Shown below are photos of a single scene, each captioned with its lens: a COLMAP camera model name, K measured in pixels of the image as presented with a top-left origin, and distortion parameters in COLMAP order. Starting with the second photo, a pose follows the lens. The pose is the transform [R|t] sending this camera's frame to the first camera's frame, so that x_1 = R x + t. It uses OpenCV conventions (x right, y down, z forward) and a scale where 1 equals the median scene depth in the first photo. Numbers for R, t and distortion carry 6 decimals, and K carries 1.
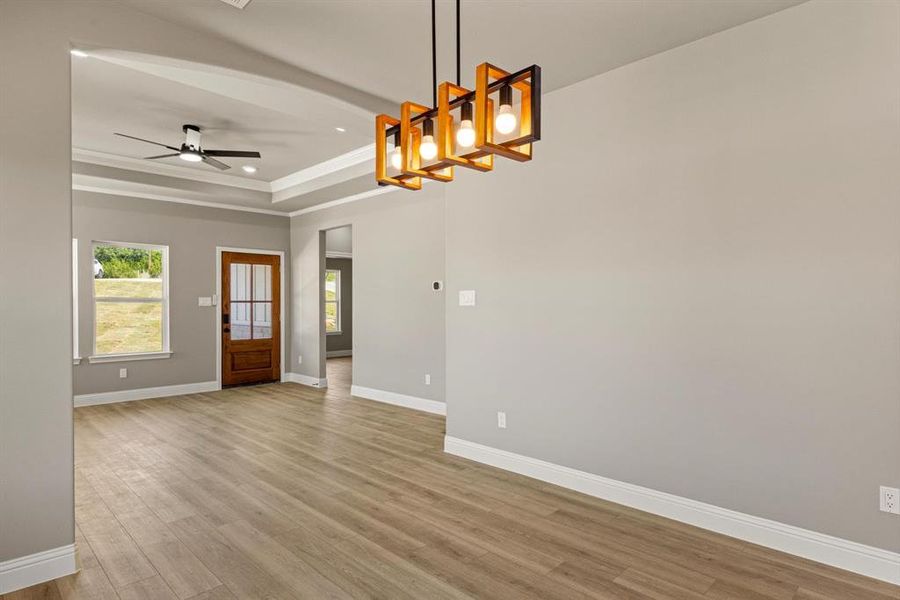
lens RADIAL K [[500.4, 0, 450.6], [0, 500.4, 303.7], [0, 0, 1]] dist [-0.003139, -0.000309]
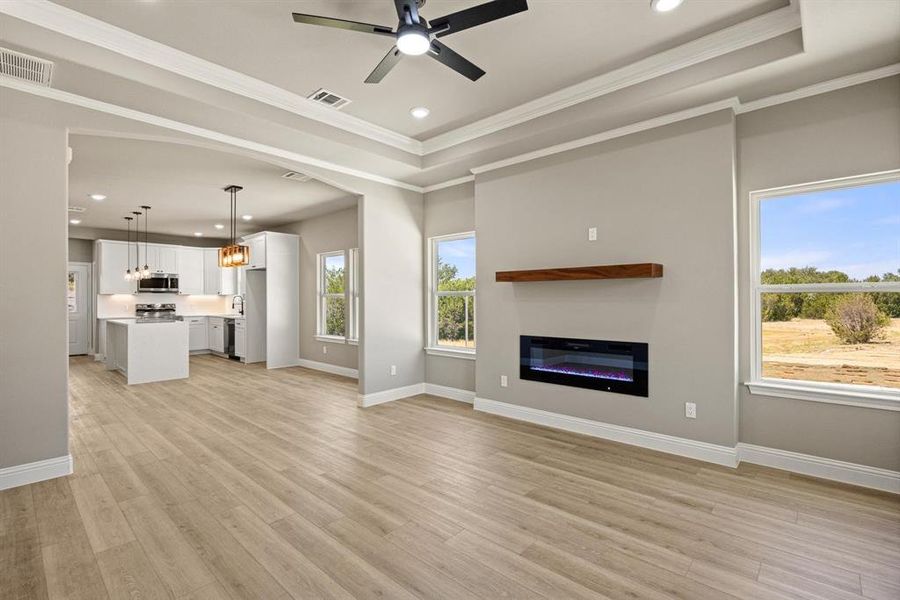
lens RADIAL K [[412.8, 0, 450.0], [0, 412.8, 300.0], [0, 0, 1]] dist [-0.005276, -0.000543]
pose [[-0.999109, 0.003810, -0.042021, -0.364967], [0.003817, 0.999993, -0.000087, 0.001308], [0.042021, -0.000247, -0.999117, 1.002219]]
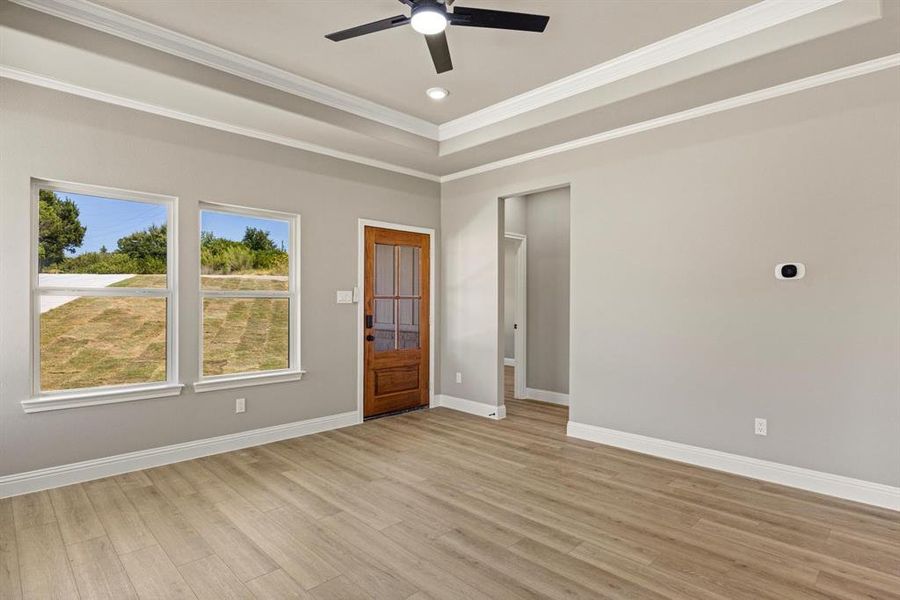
lens RADIAL K [[475.3, 0, 452.1], [0, 475.3, 298.9], [0, 0, 1]] dist [-0.002724, -0.000814]
pose [[0.999922, 0.002500, -0.012240, -0.328675], [-0.002557, 0.999986, -0.004606, 0.000892], [0.012228, 0.004637, 0.999914, 0.336642]]
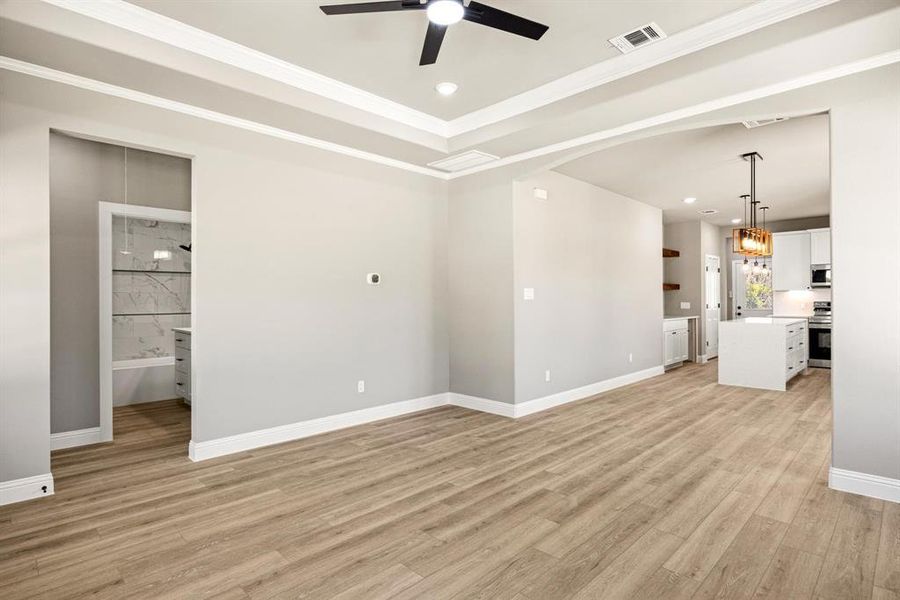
lens RADIAL K [[463.6, 0, 444.9], [0, 463.6, 297.5], [0, 0, 1]] dist [-0.007057, -0.000660]
pose [[0.008558, 0.005355, 0.999949, -0.672921], [0.002804, 0.999982, -0.005379, 0.002468], [-0.999959, 0.002850, 0.008543, 0.677218]]
